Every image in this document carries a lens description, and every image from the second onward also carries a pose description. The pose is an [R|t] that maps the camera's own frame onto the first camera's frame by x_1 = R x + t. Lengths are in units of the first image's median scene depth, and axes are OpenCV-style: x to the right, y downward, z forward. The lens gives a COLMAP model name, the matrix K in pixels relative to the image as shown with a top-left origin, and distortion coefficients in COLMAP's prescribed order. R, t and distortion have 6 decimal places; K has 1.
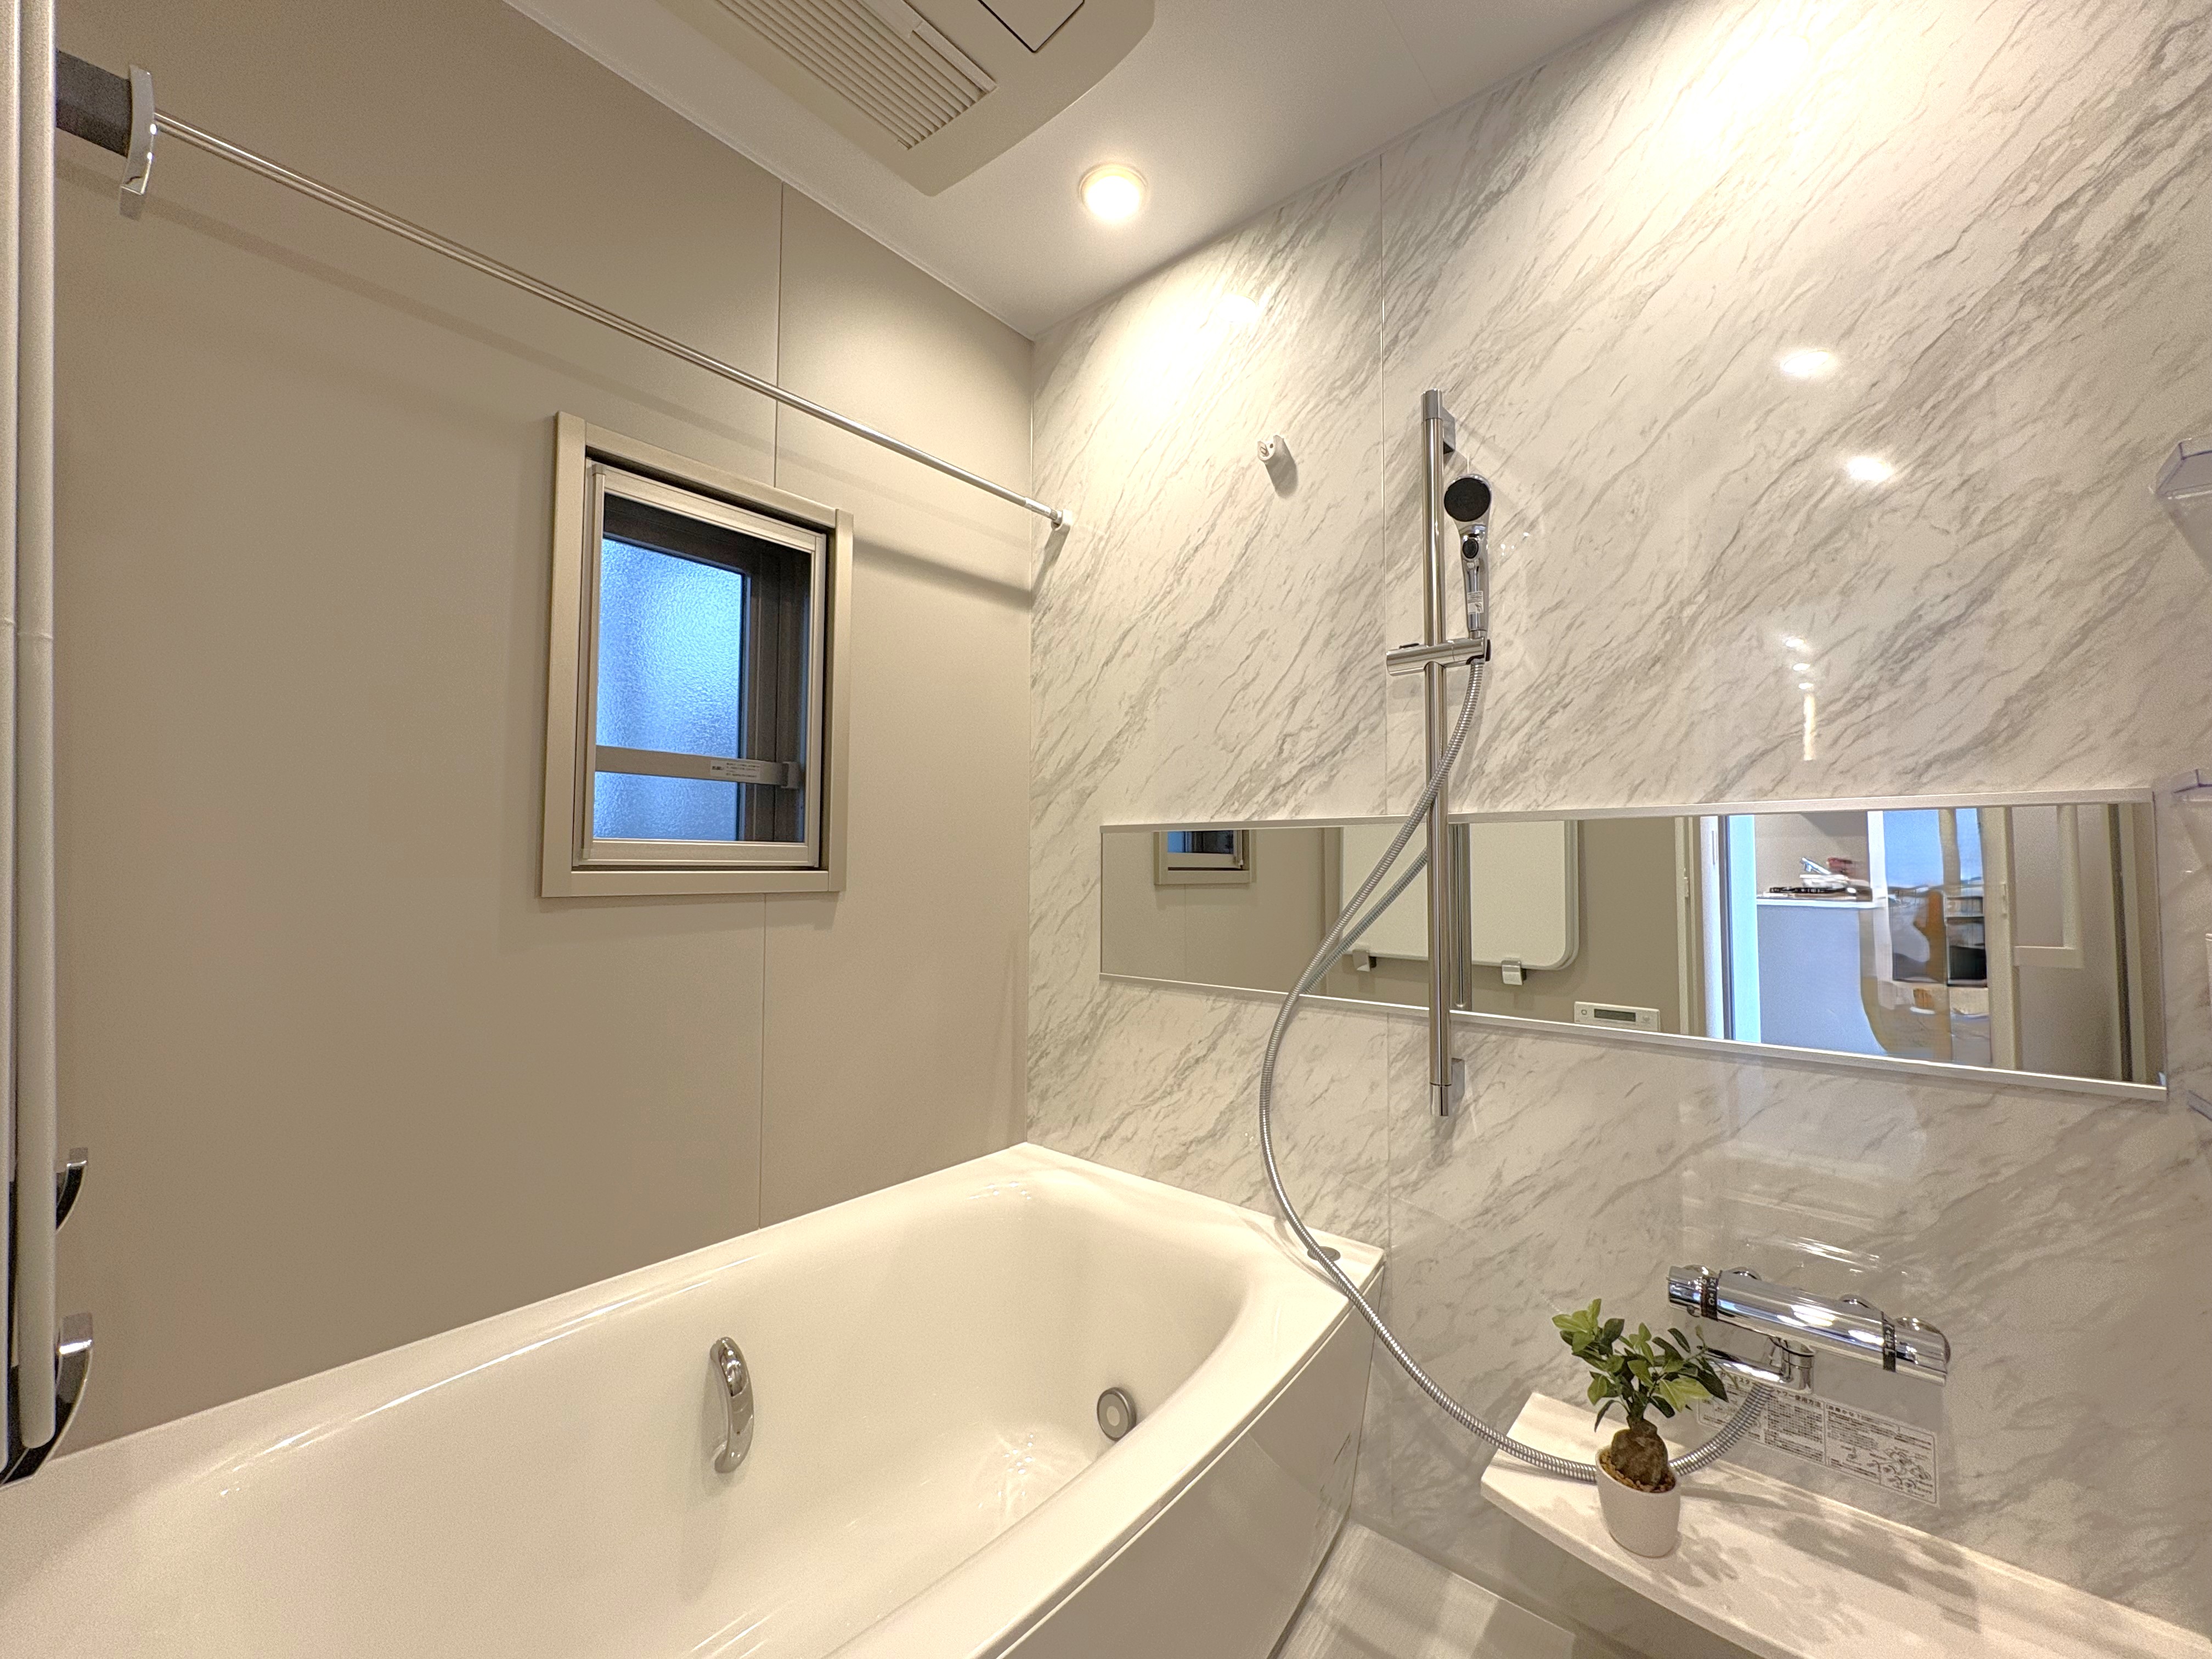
lens RADIAL K [[881.2, 0, 1107.9], [0, 881.2, 829.1], [0, 0, 1]] dist [-0.000012, 0.000066]
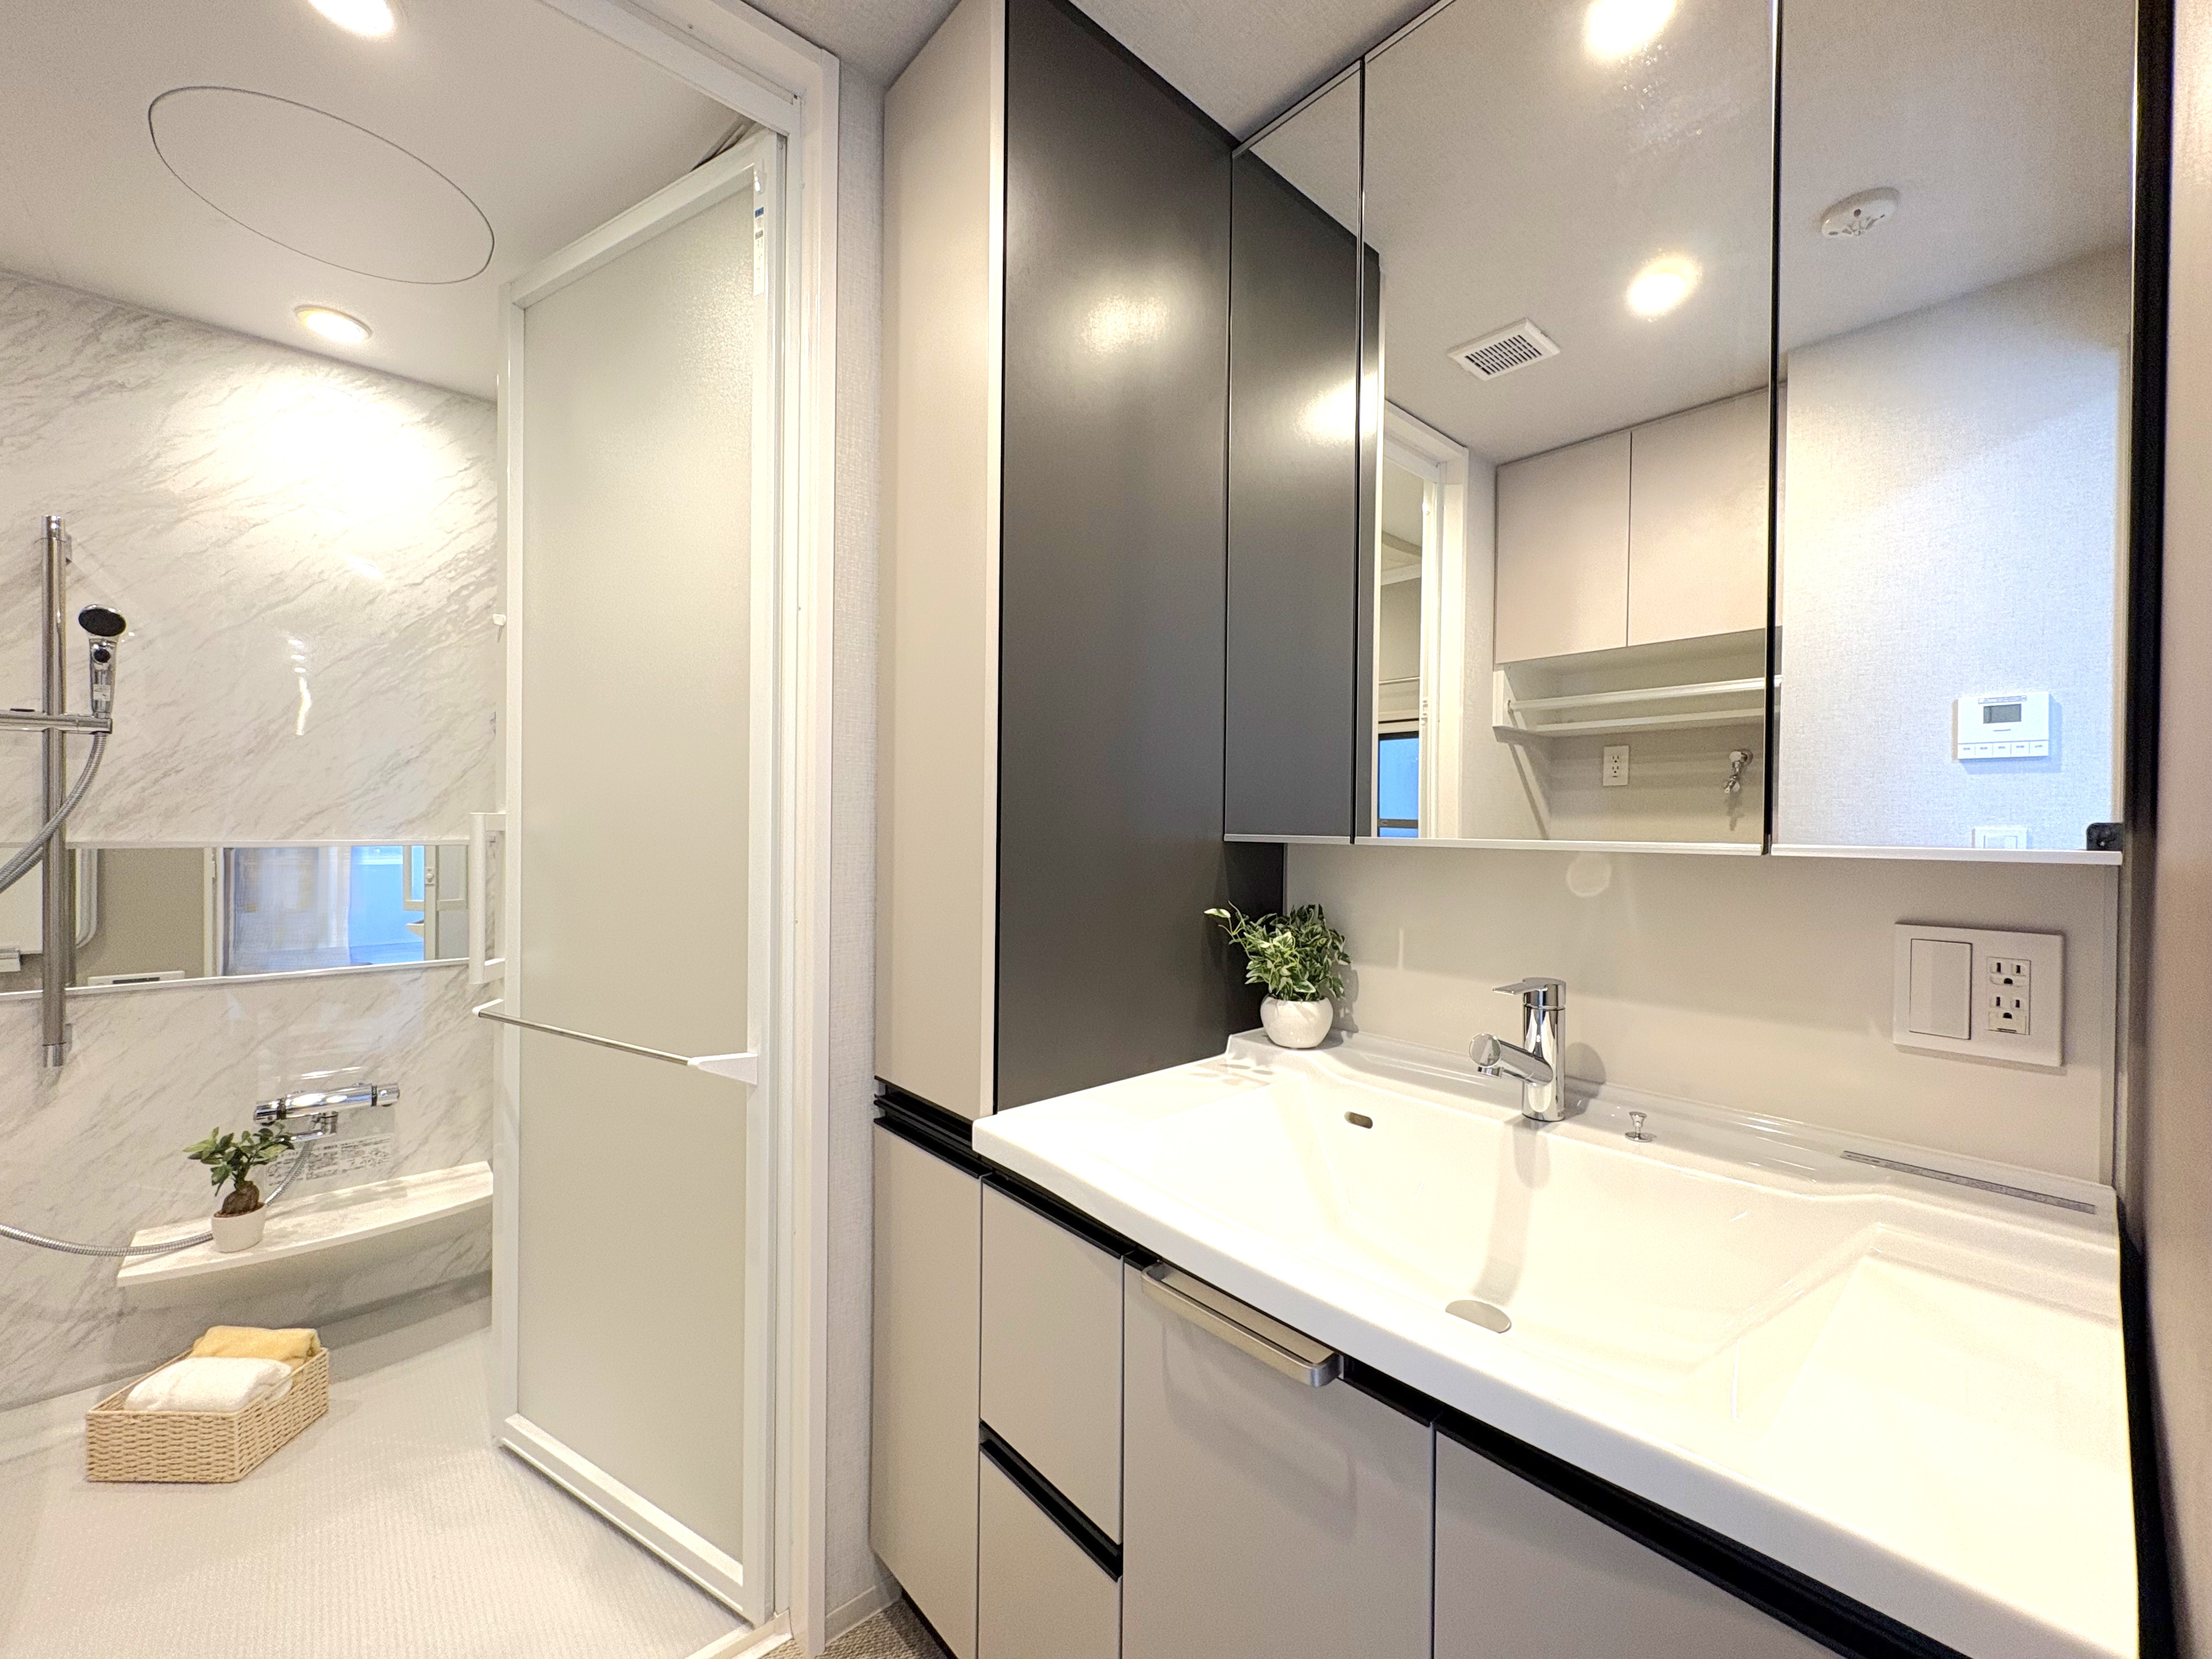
lens RADIAL K [[886.9, 0, 1107.8], [0, 886.9, 827.0], [0, 0, 1]] dist [-0.000733, -0.000311]
pose [[0.136892, -0.011237, 0.990522, -0.738927], [-0.054488, 0.998336, 0.018856, -0.155337], [-0.989086, -0.056553, 0.136052, -0.758365]]
